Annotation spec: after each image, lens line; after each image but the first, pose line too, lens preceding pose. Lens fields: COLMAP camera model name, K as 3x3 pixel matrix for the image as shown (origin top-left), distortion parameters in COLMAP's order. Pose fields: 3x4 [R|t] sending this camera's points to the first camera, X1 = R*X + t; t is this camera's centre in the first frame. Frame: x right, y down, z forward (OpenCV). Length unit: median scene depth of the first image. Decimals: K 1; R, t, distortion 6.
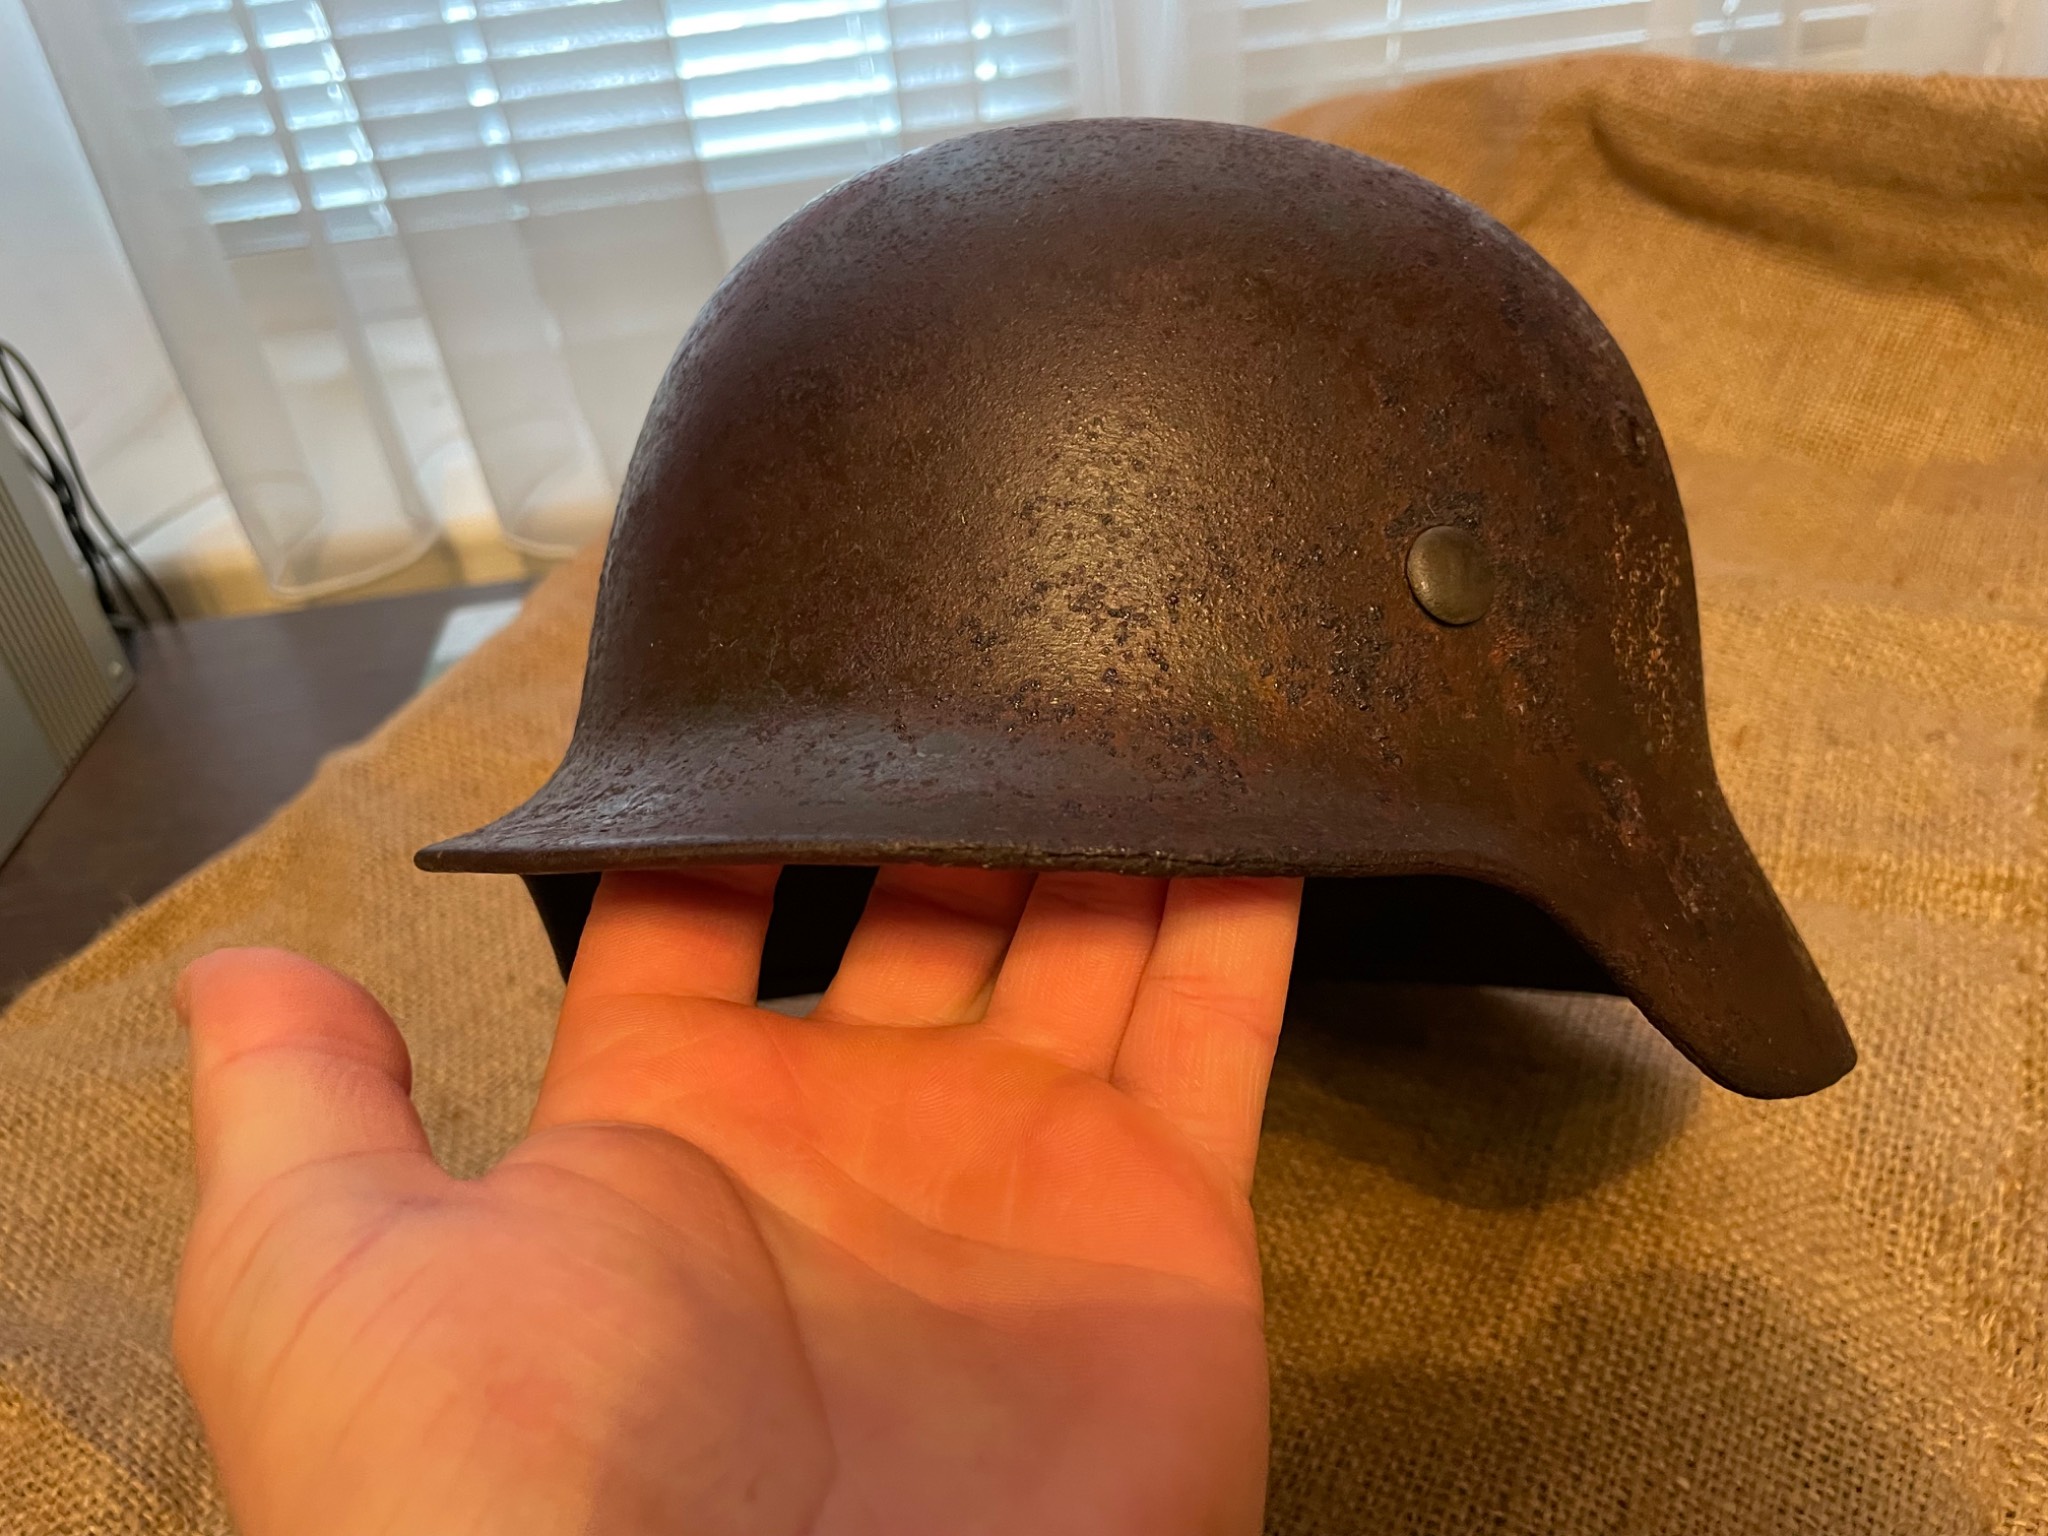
lens RADIAL K [[1602.6, 0, 1006.1], [0, 1602.6, 760.8], [0, 0, 1]] dist [0.000448, -0.011509]
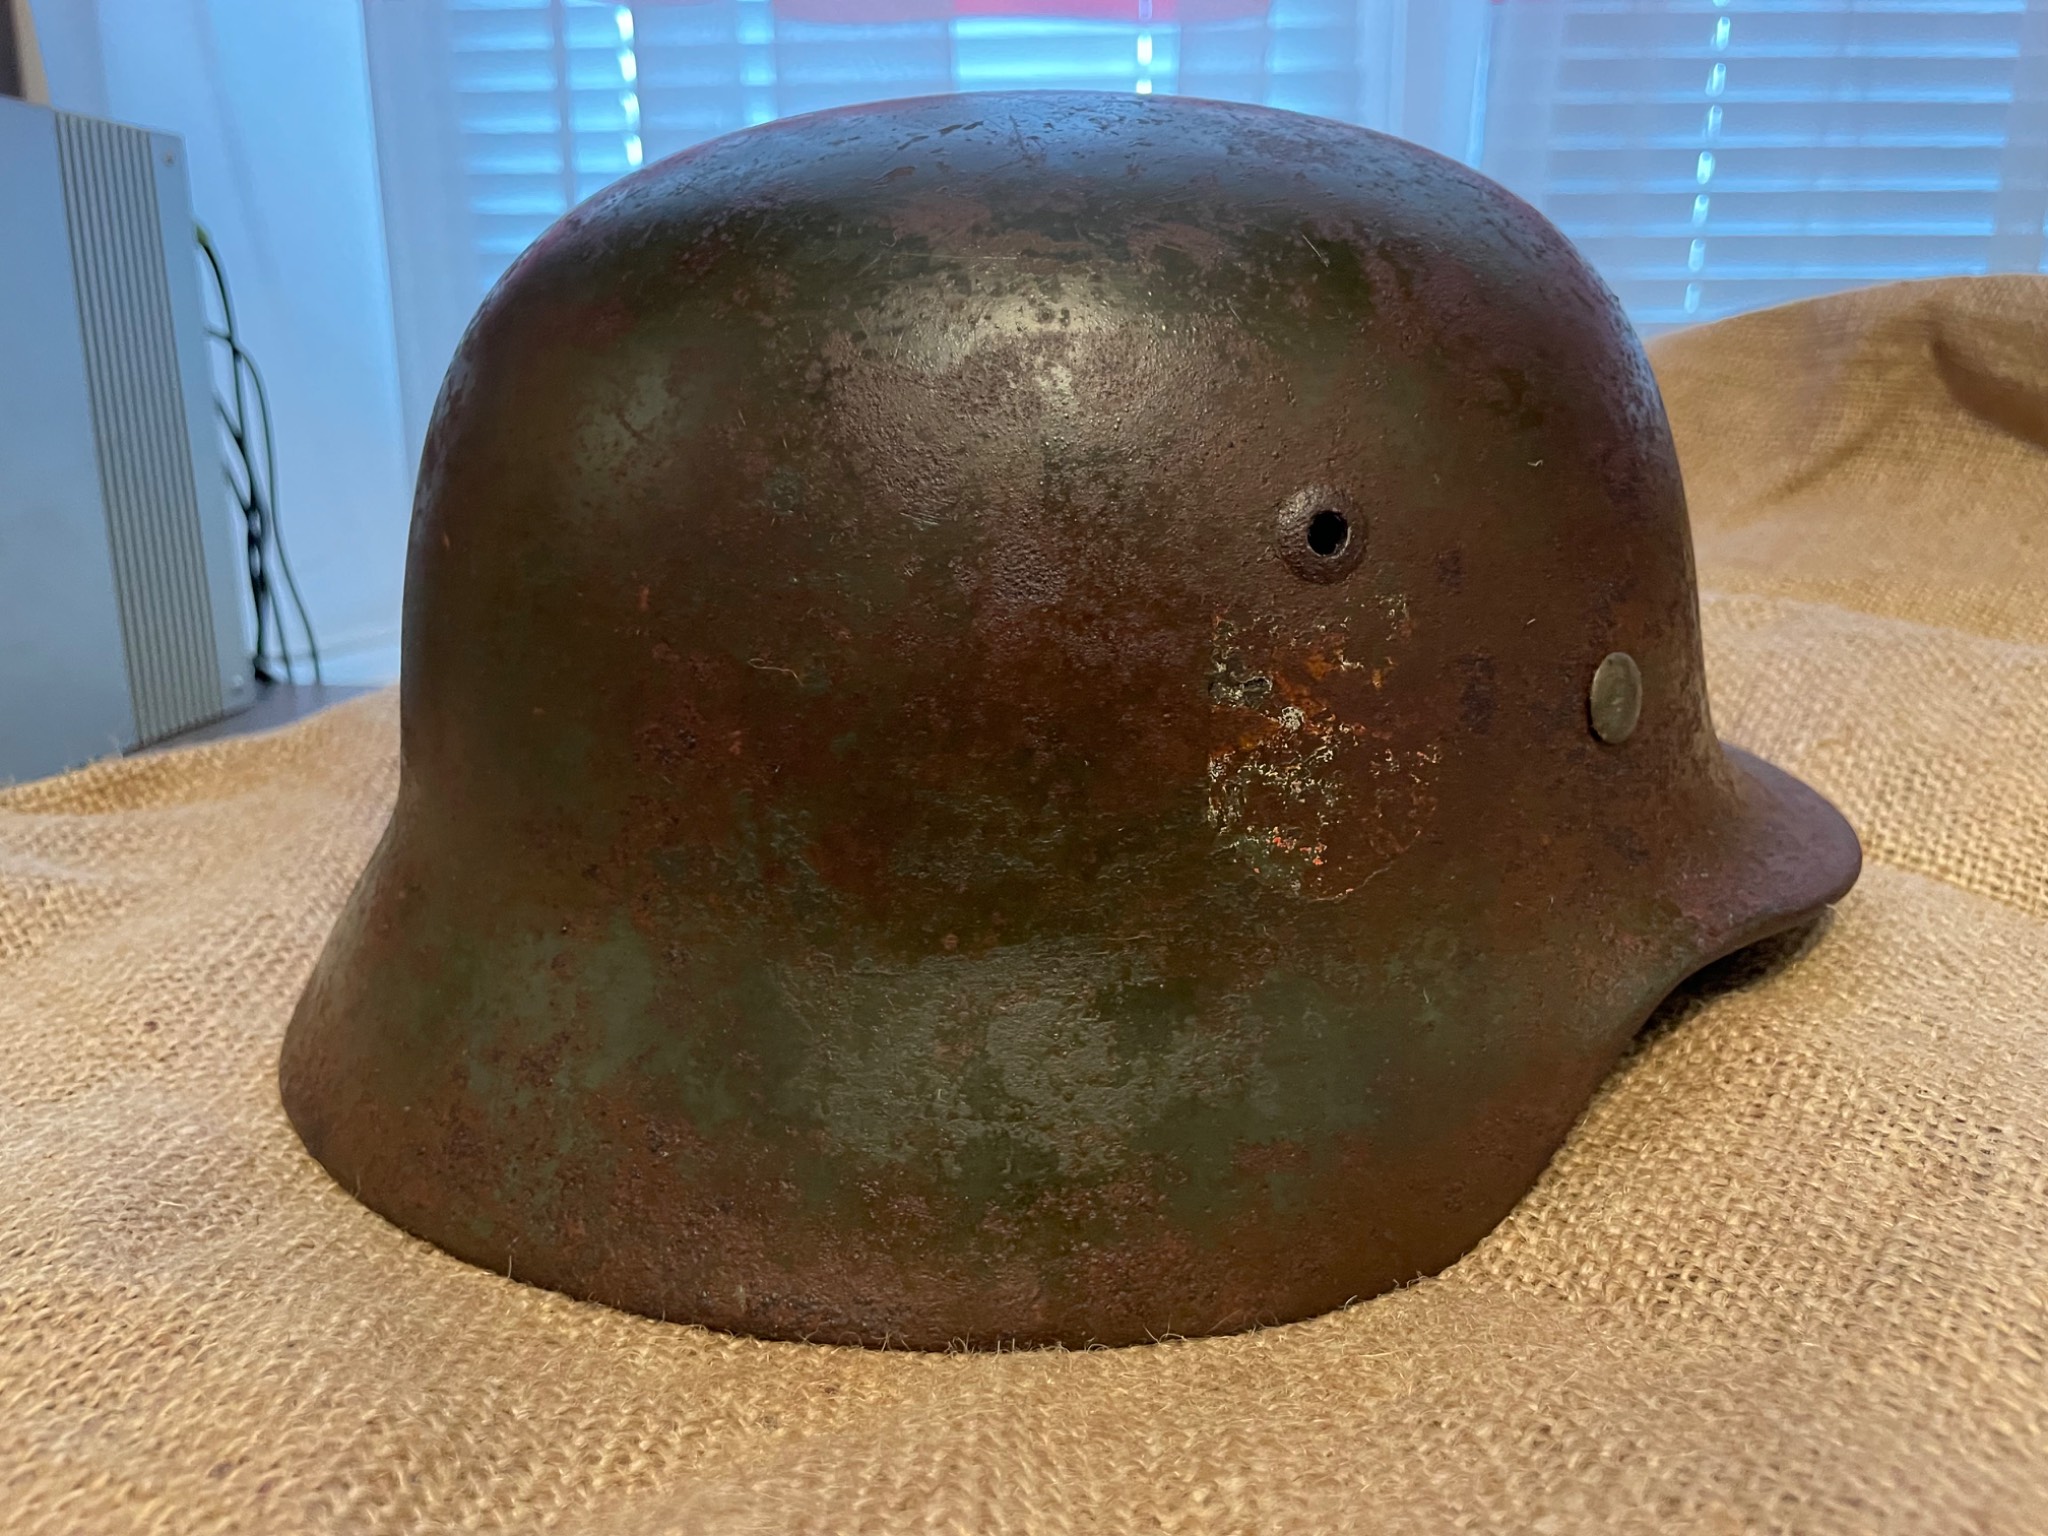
lens RADIAL K [[1602.6, 0, 1037.2], [0, 1602.6, 772.4], [0, 0, 1]] dist [0.000448, -0.011509]
pose [[0.979931, 0.143026, -0.138850, 0.069514], [-0.183438, 0.919630, -0.347320, 0.546725], [0.078015, 0.365820, 0.927410, 0.494452]]
